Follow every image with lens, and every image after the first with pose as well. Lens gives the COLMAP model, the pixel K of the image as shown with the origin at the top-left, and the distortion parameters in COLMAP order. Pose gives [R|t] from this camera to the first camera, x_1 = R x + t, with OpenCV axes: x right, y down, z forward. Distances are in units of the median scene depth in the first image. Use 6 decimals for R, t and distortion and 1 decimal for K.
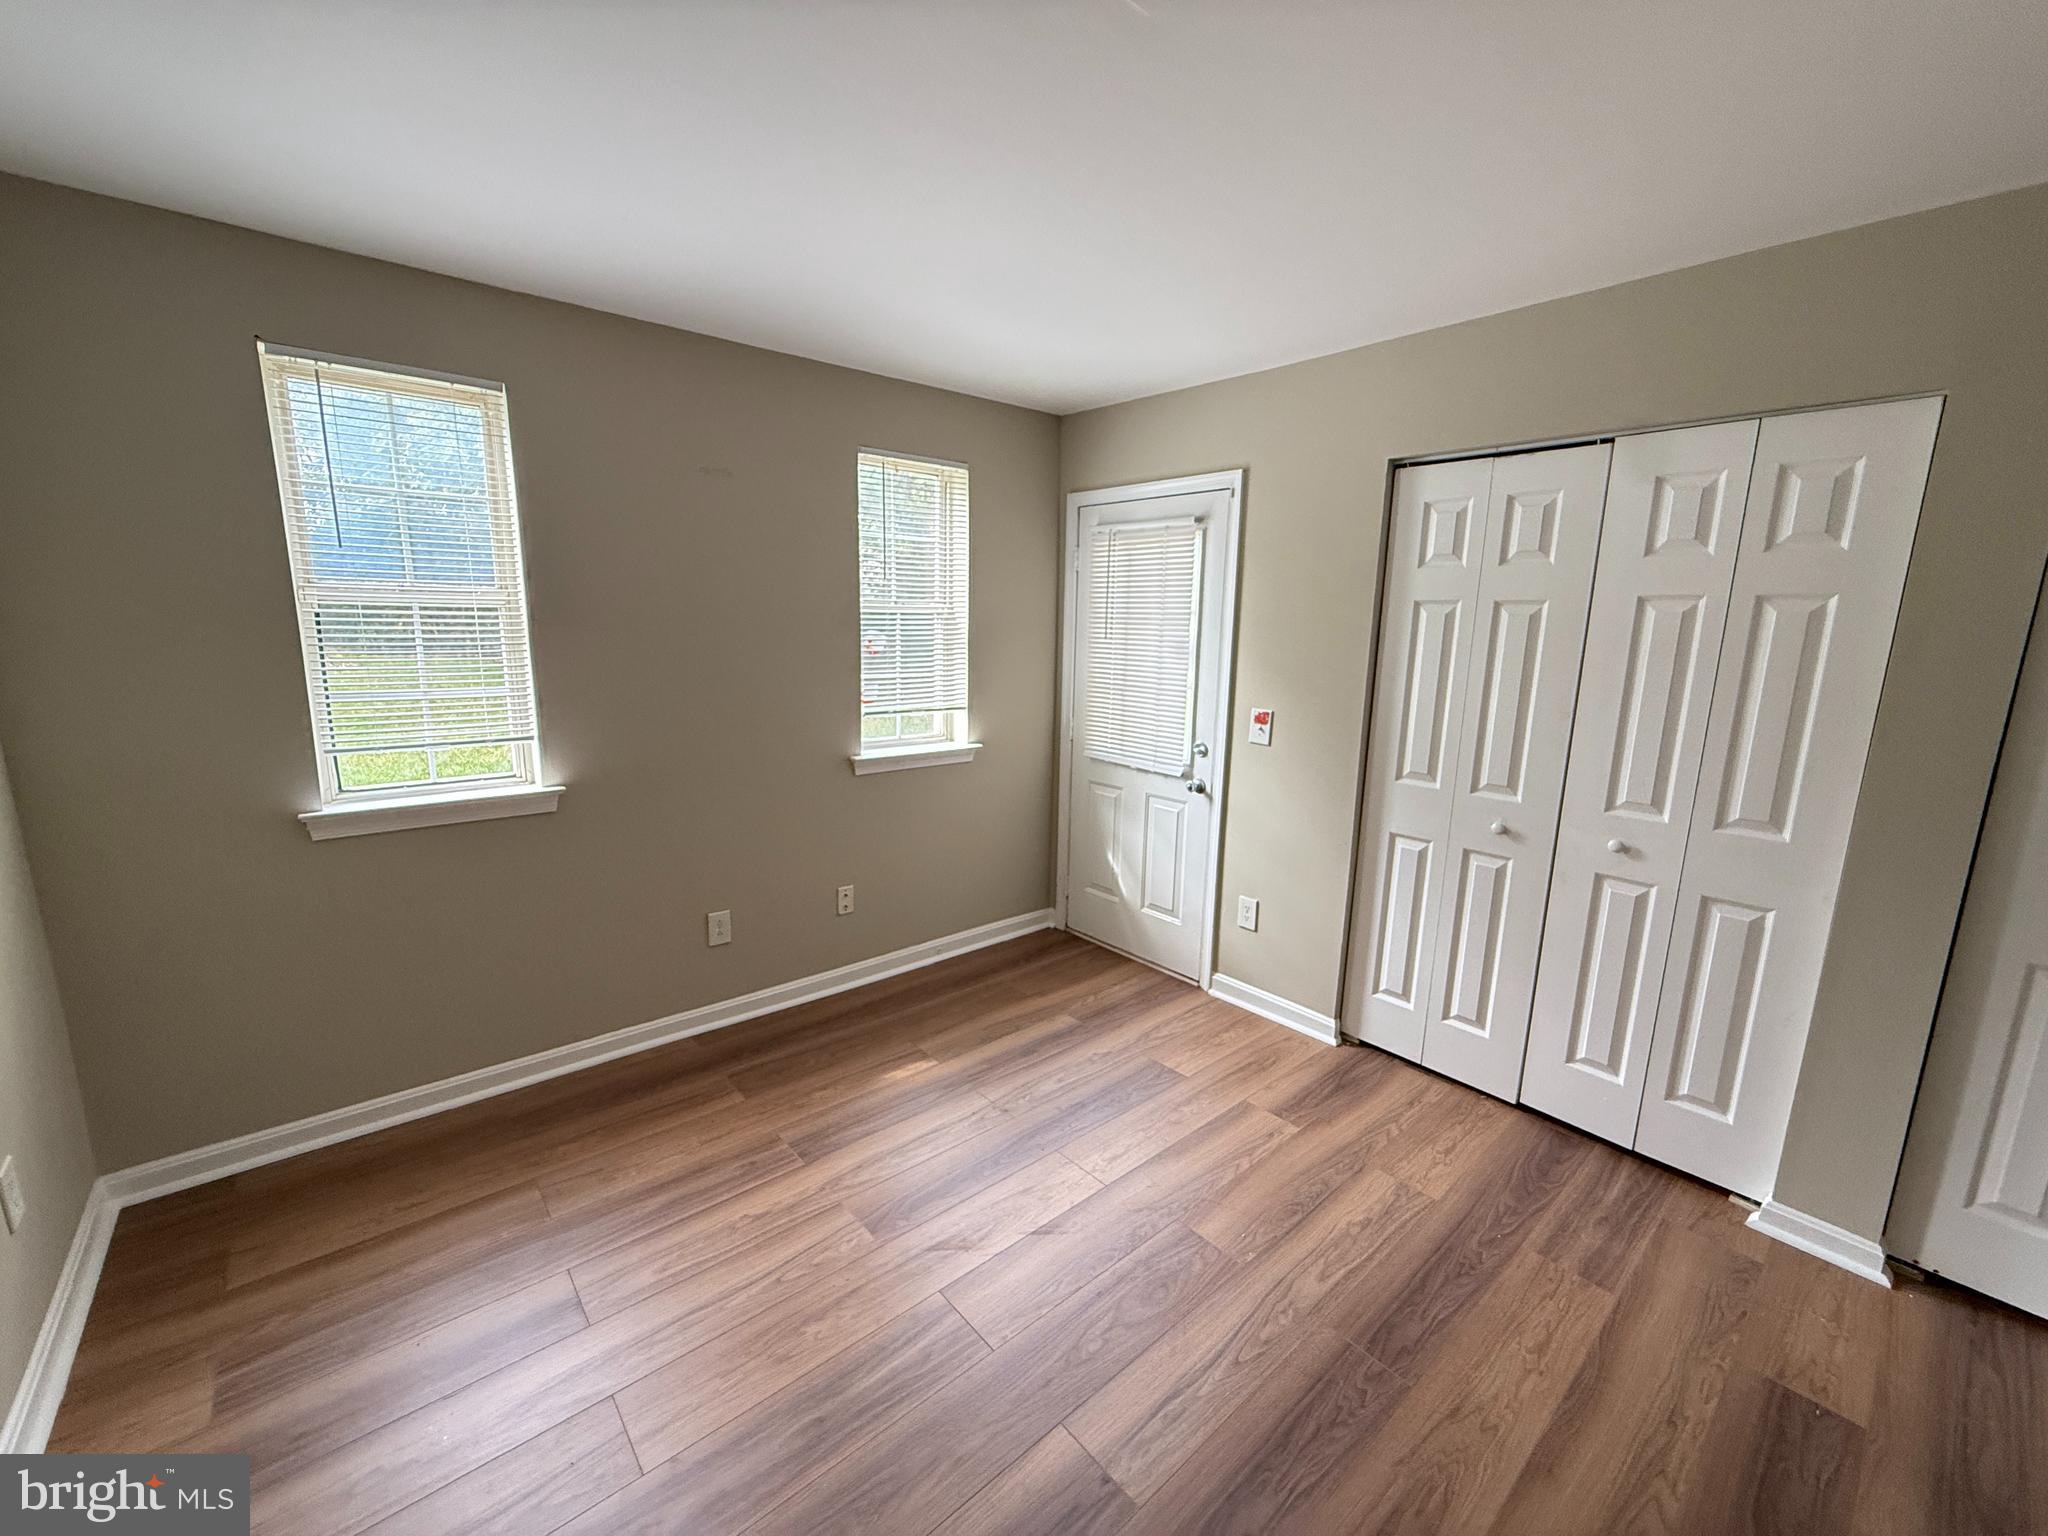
lens RADIAL K [[832.4, 0, 1016.9], [0, 832.4, 773.1], [0, 0, 1]] dist [-0.006436, 0.000530]
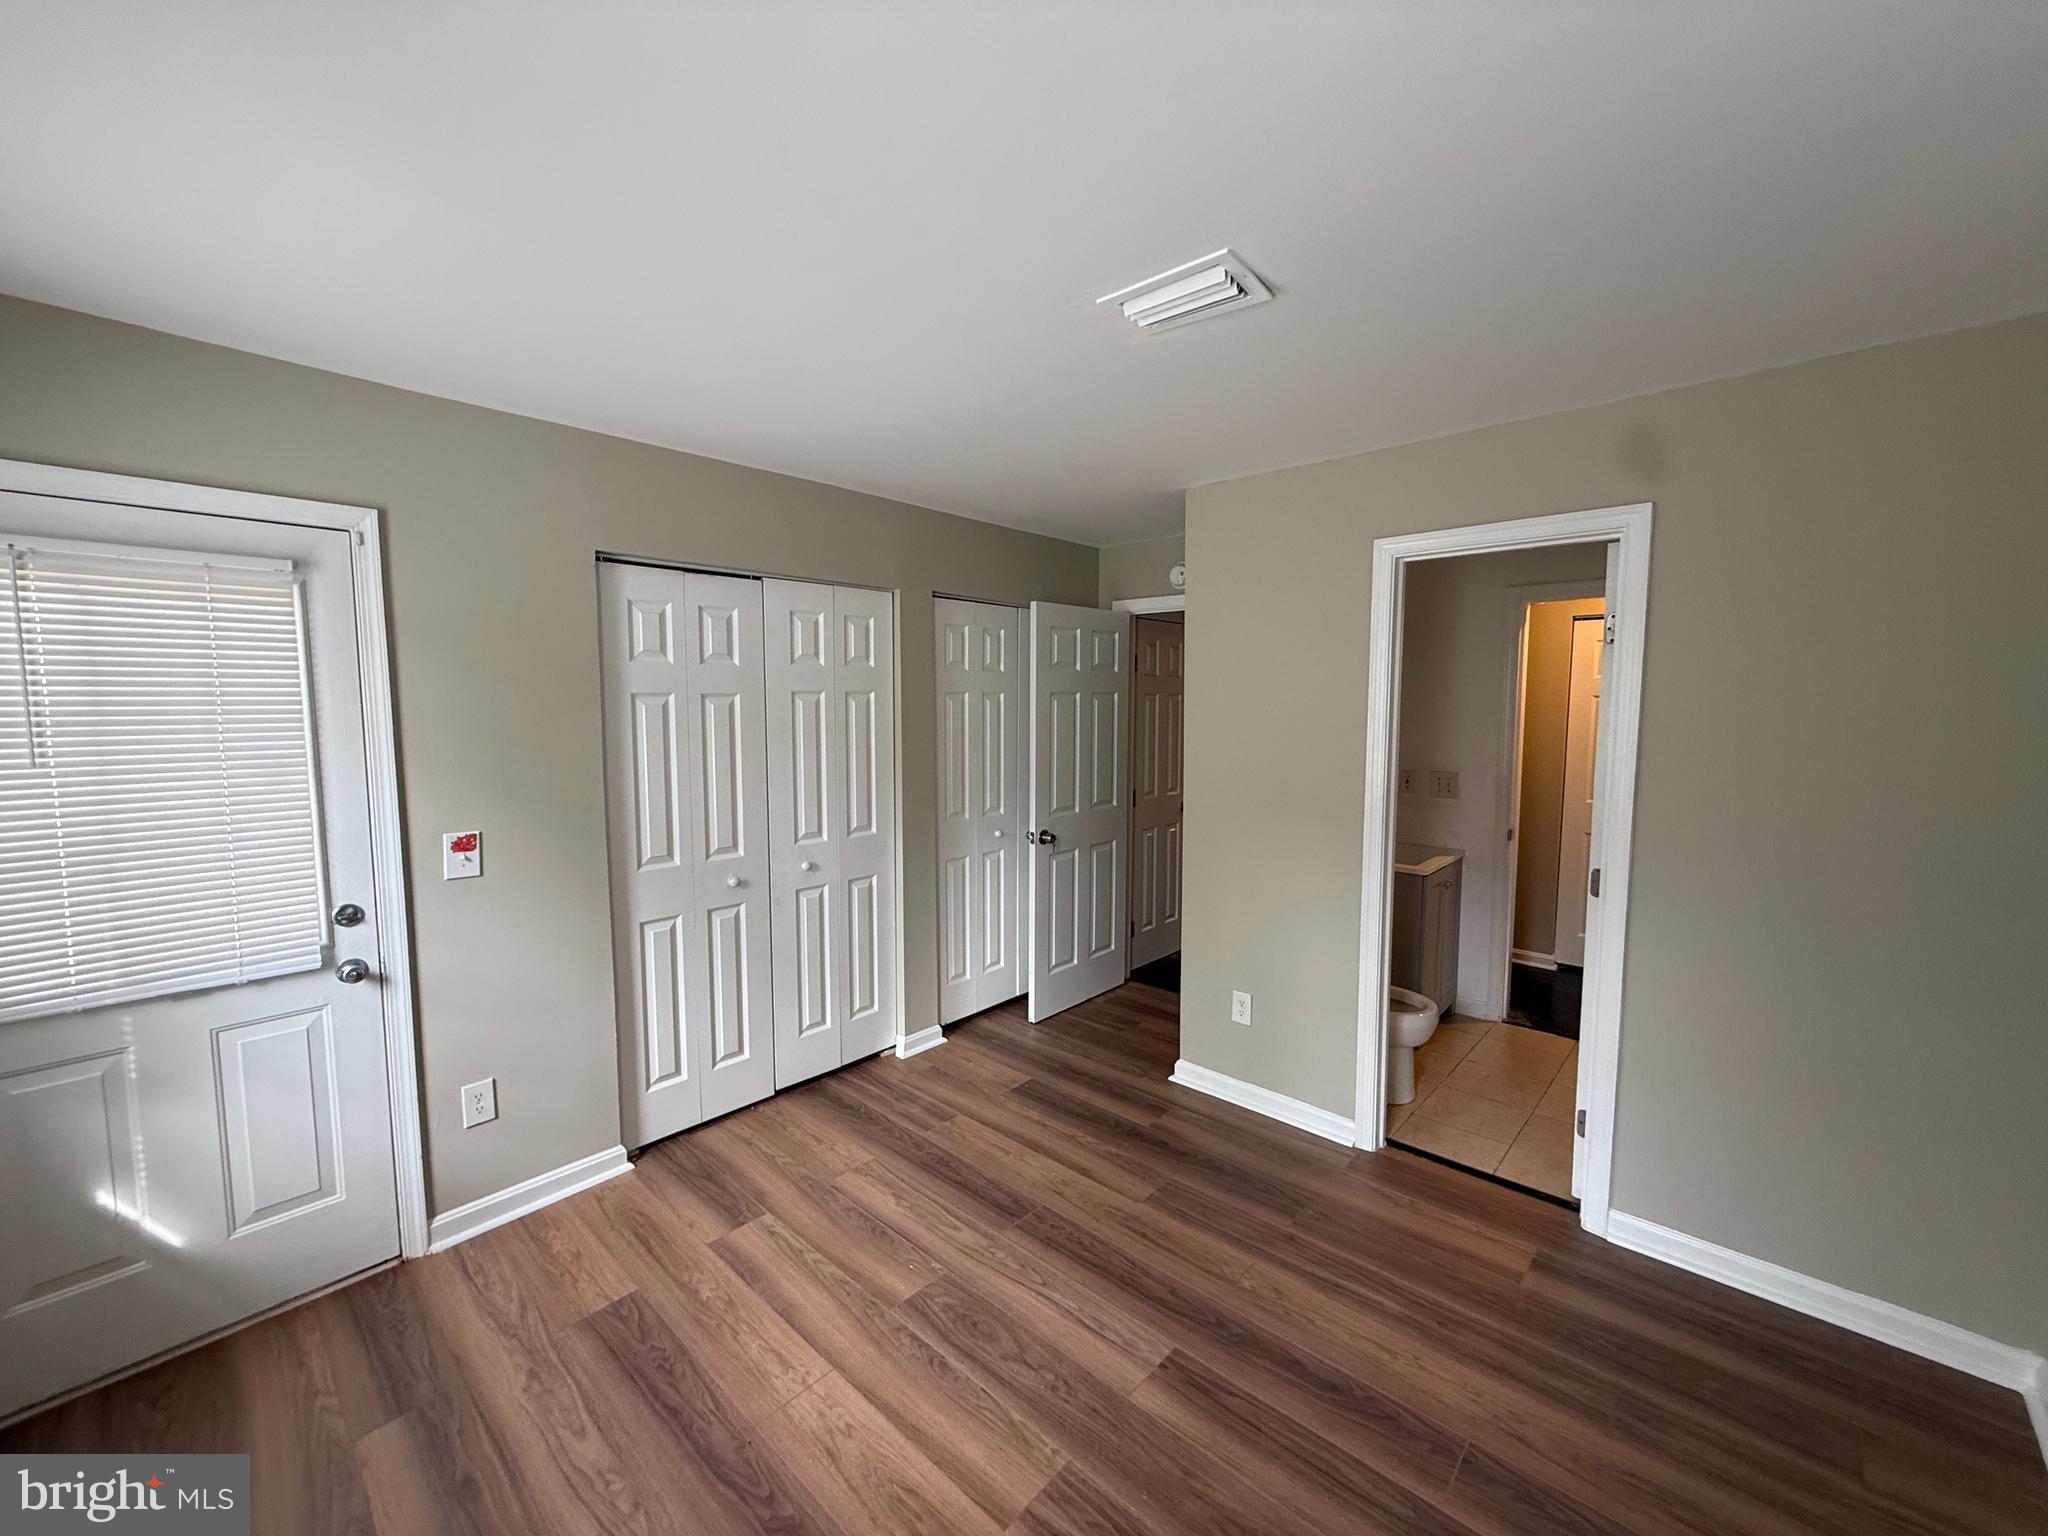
lens RADIAL K [[832.4, 0, 1020.0], [0, 832.4, 769.7], [0, 0, 1]] dist [-0.006436, 0.000530]
pose [[-0.145401, -0.098824, 0.984425, -0.620612], [0.181092, 0.975531, 0.124679, -0.160651], [-0.972658, 0.196400, -0.123947, 0.700245]]
